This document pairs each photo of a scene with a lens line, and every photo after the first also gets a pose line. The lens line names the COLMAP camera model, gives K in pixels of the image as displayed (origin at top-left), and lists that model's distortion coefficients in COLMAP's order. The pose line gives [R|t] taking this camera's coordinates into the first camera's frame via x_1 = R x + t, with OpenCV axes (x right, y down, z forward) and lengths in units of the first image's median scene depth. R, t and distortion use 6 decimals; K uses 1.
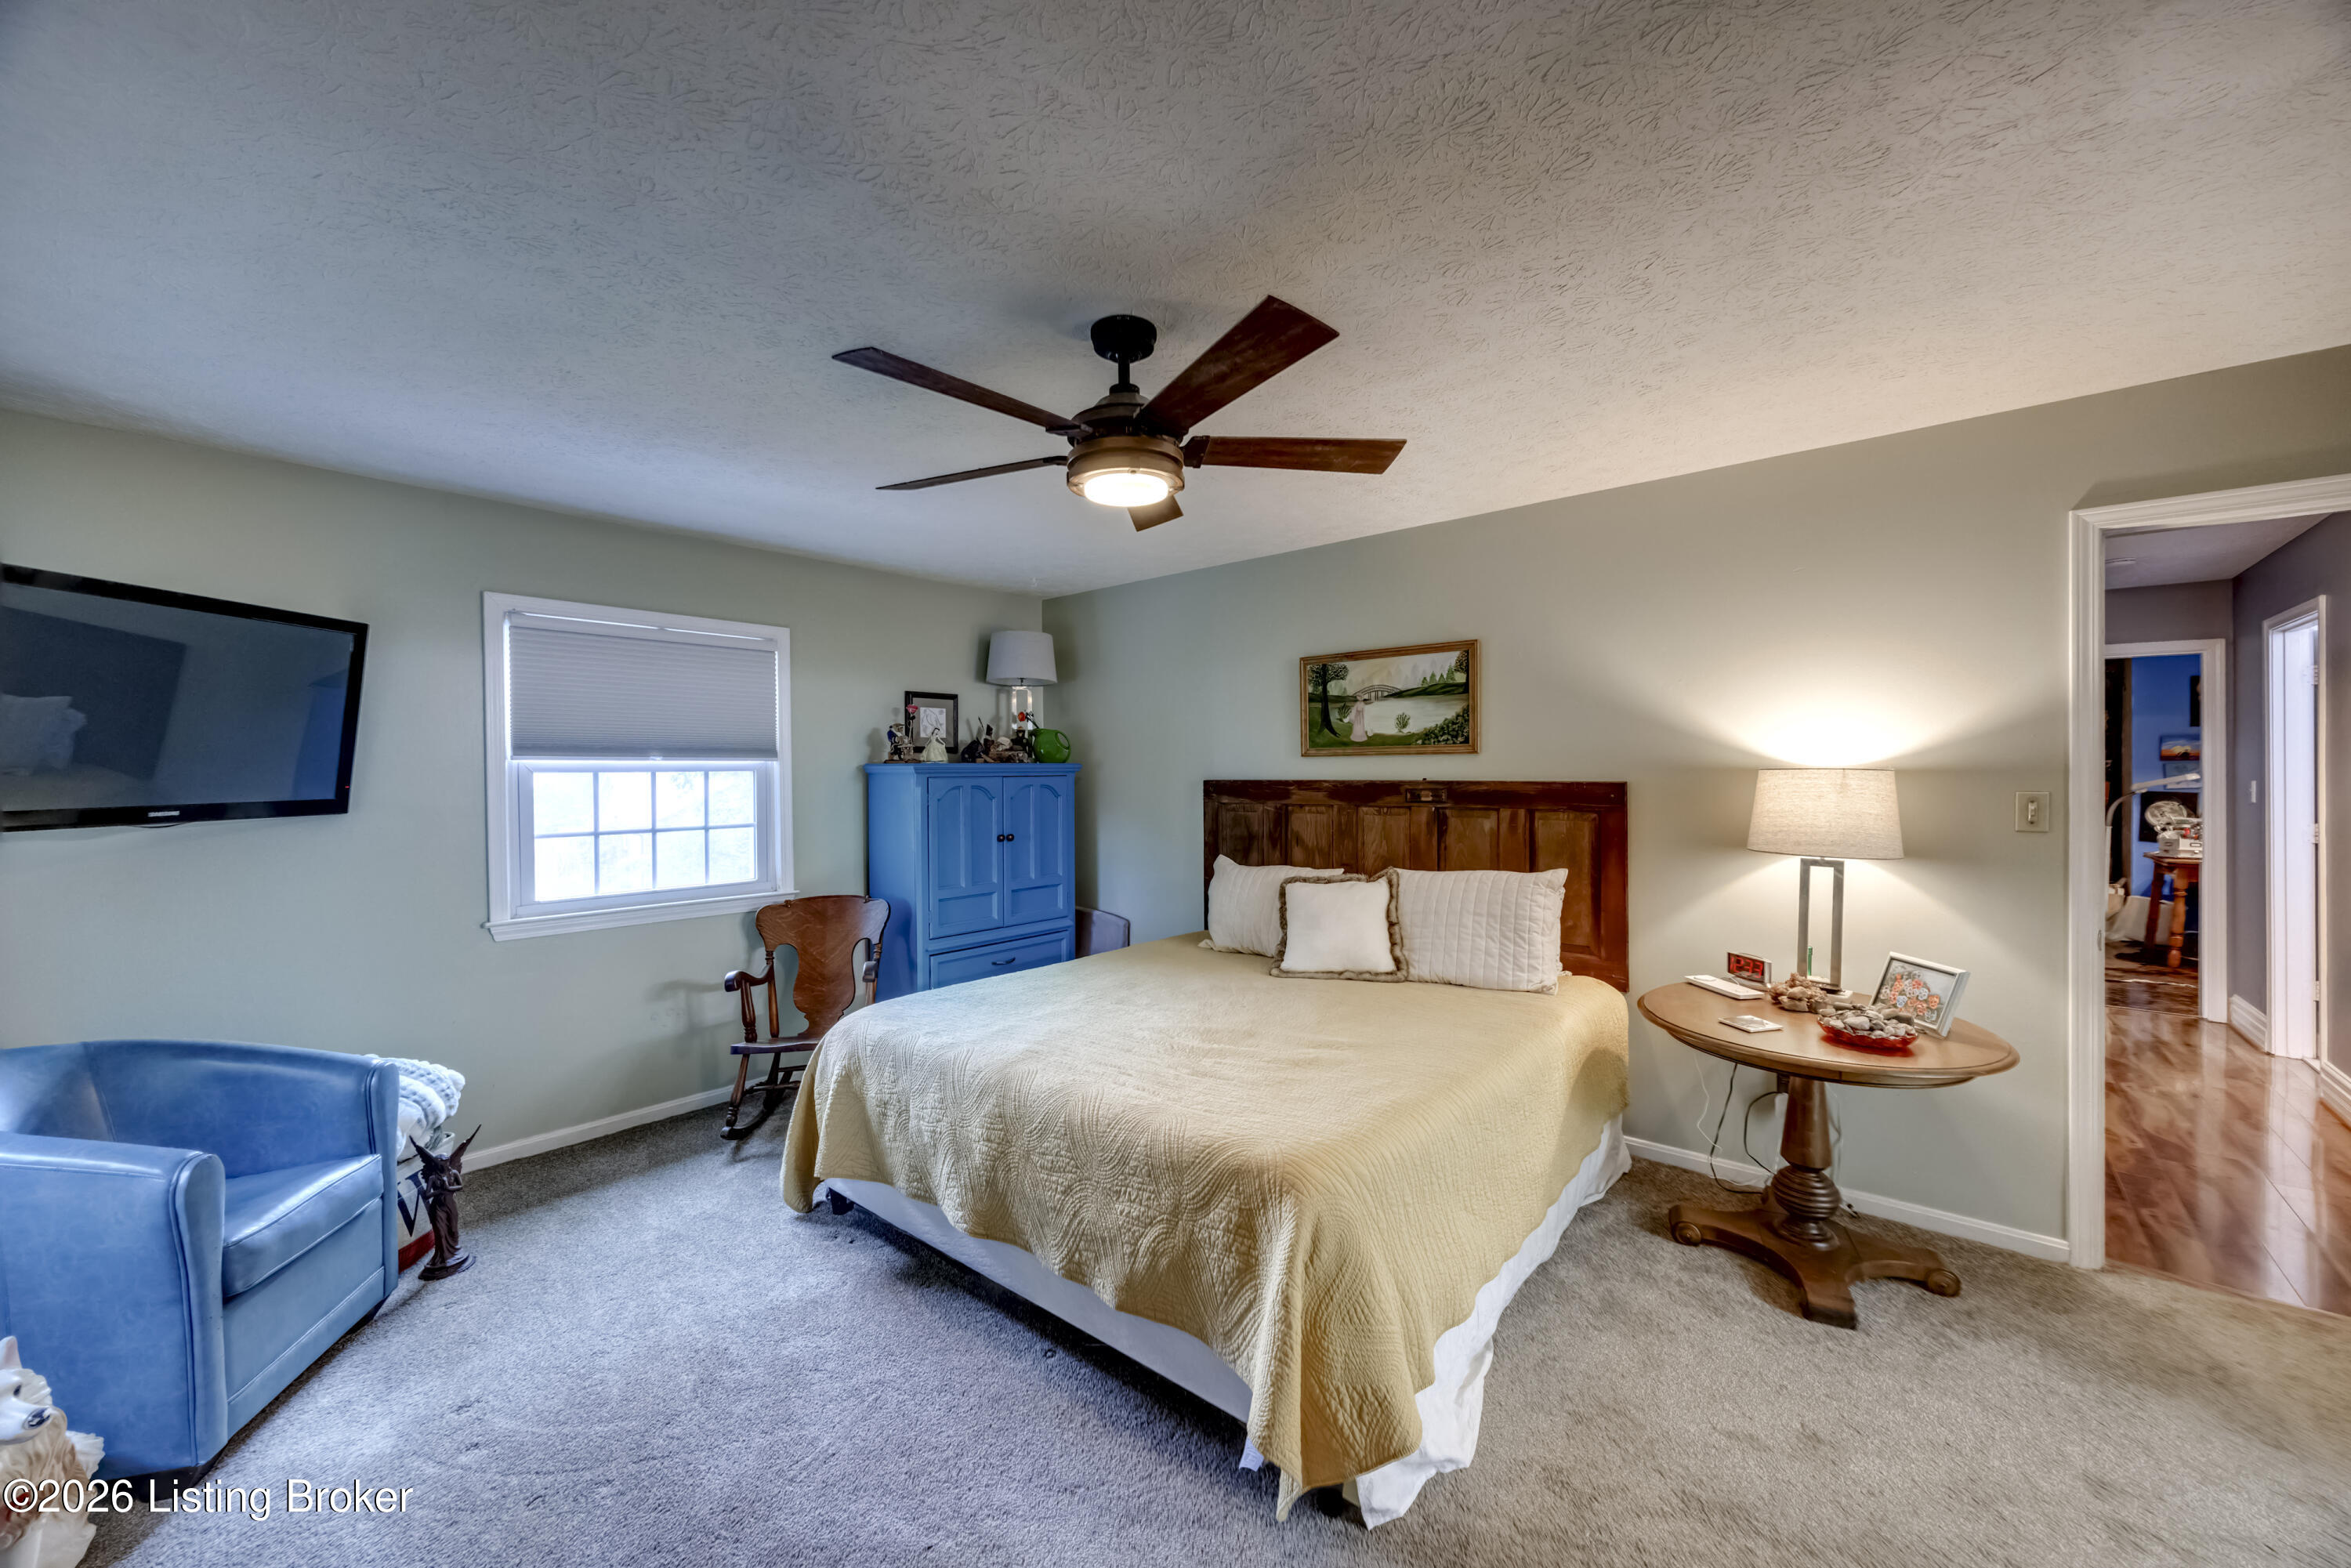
lens RADIAL K [[905.3, 0, 1175.8], [0, 905.3, 783.4], [0, 0, 1]] dist [-0.002829, -0.000056]
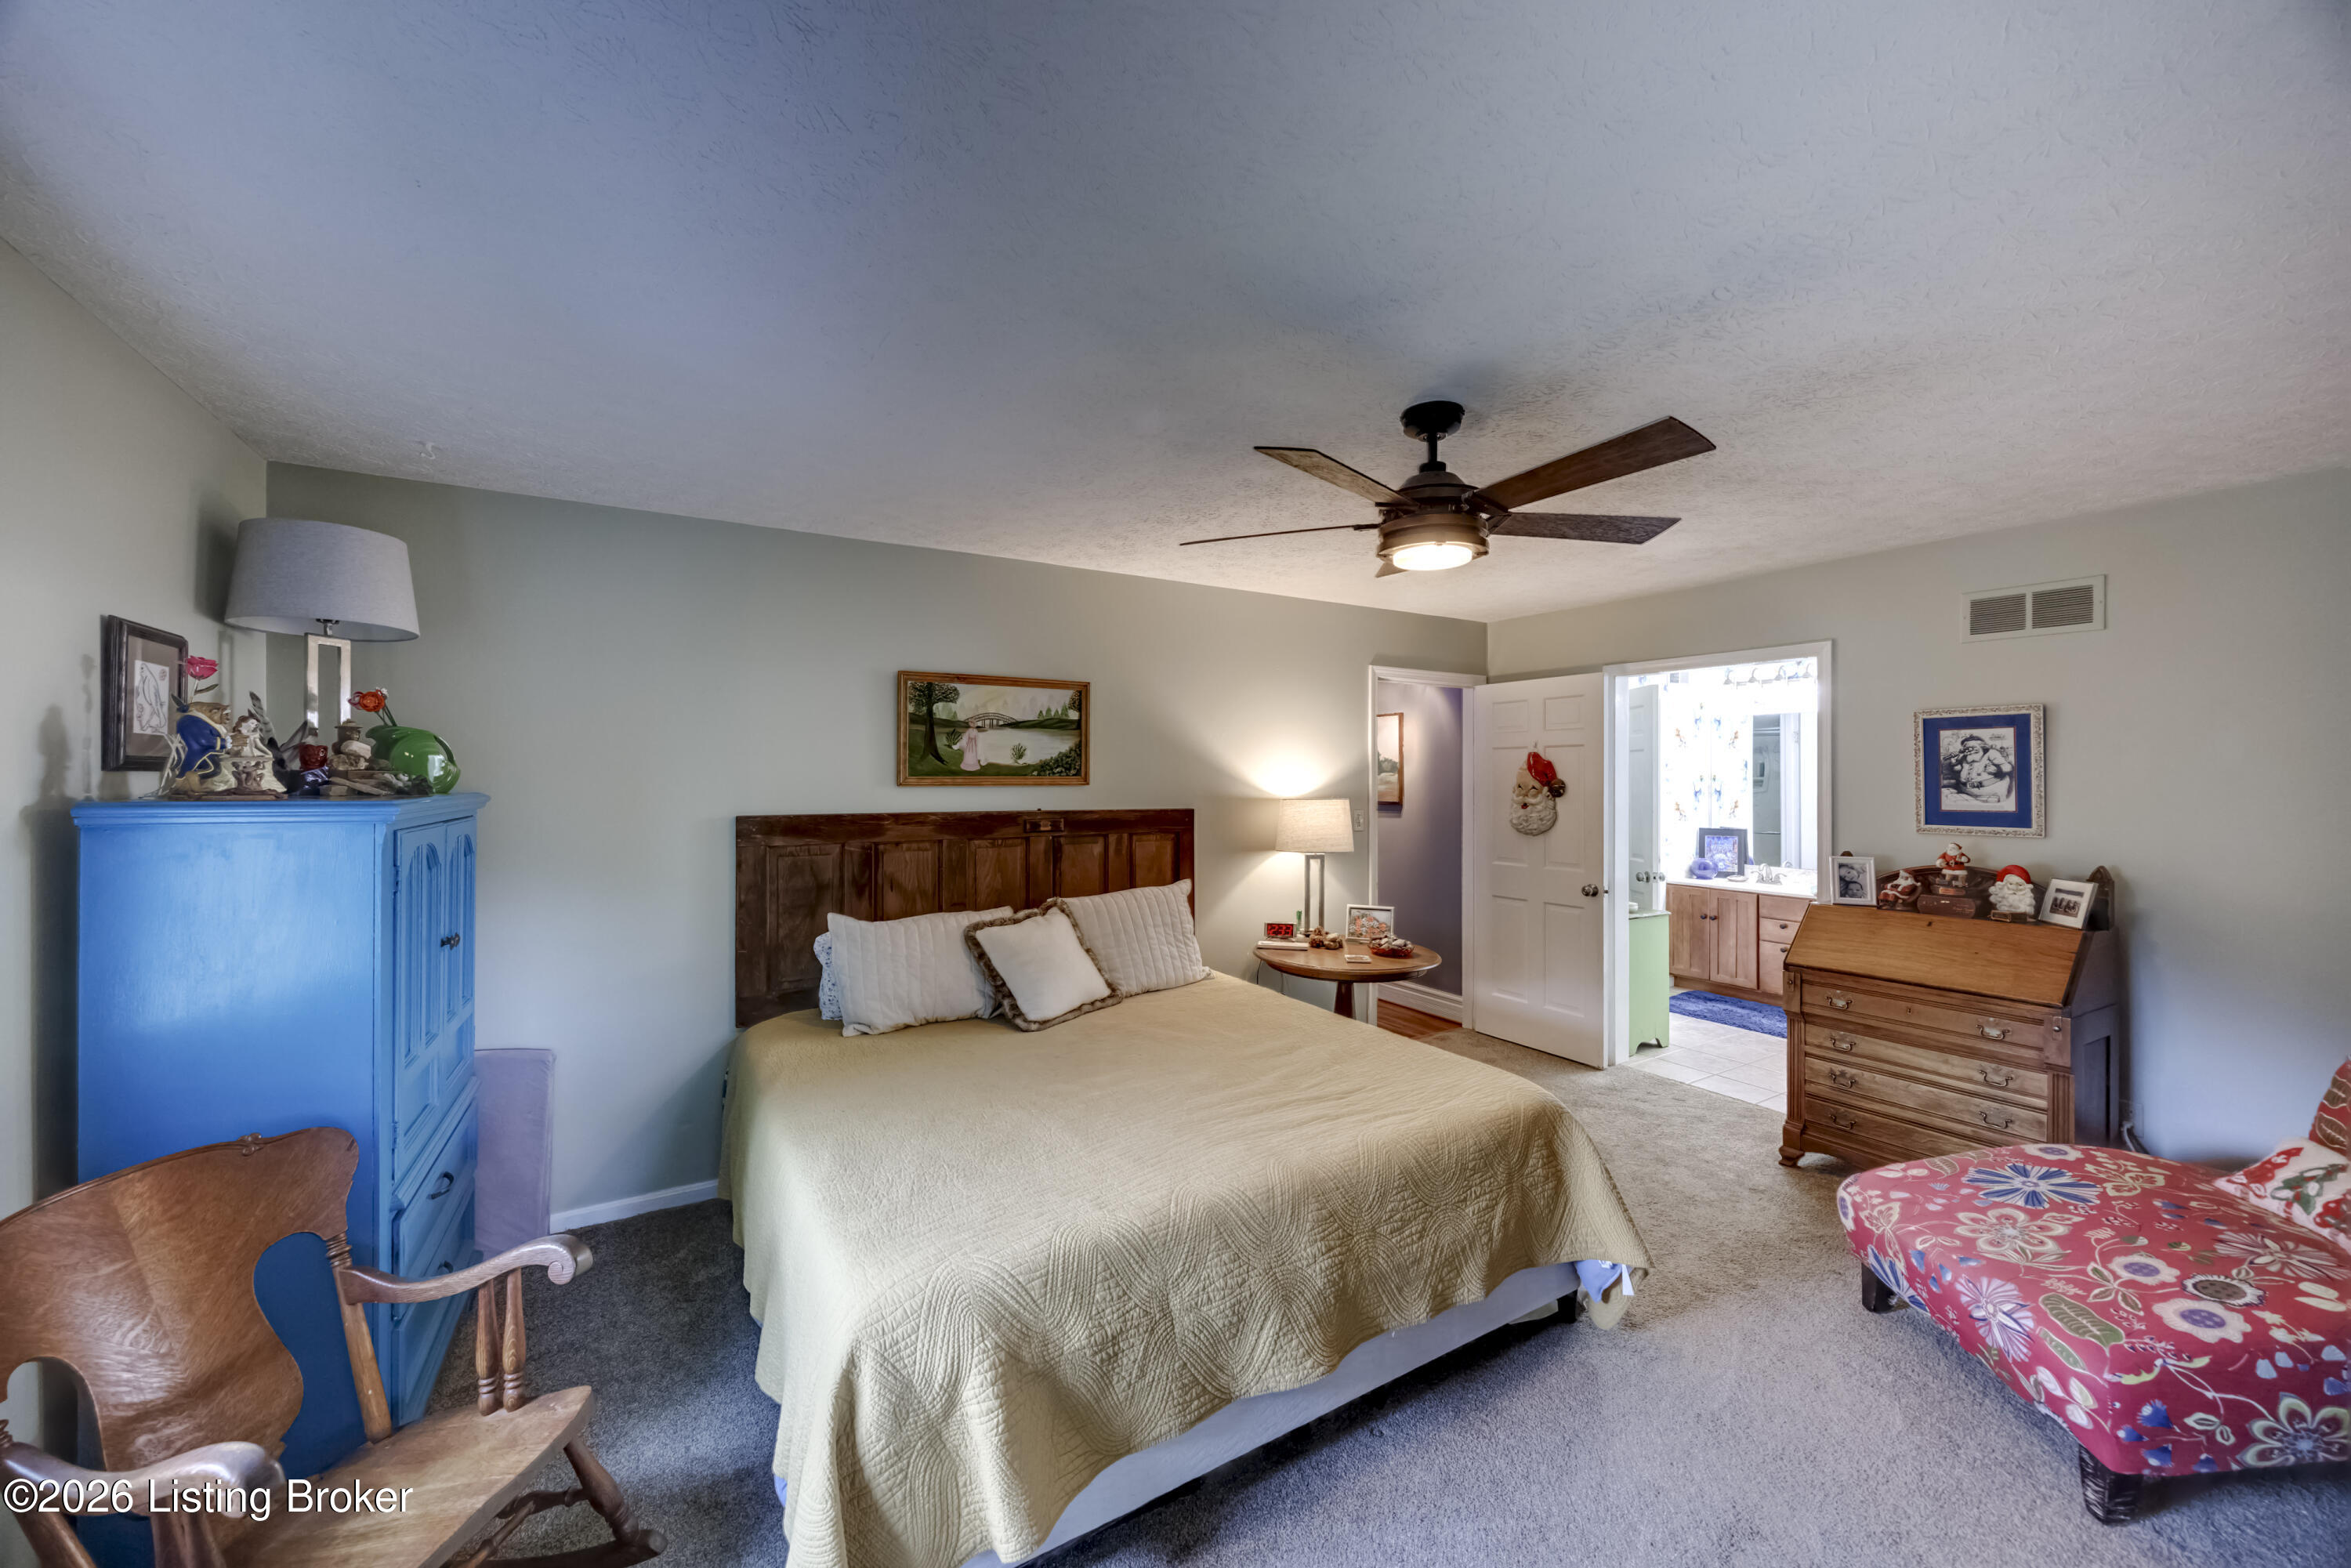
lens RADIAL K [[905.3, 0, 1183.7], [0, 905.3, 776.5], [0, 0, 1]] dist [-0.002829, -0.000056]
pose [[0.299307, 0.008387, 0.954120, -0.661078], [0.009696, 0.999883, -0.011831, -0.028360], [-0.954108, 0.012793, 0.299191, 0.536492]]
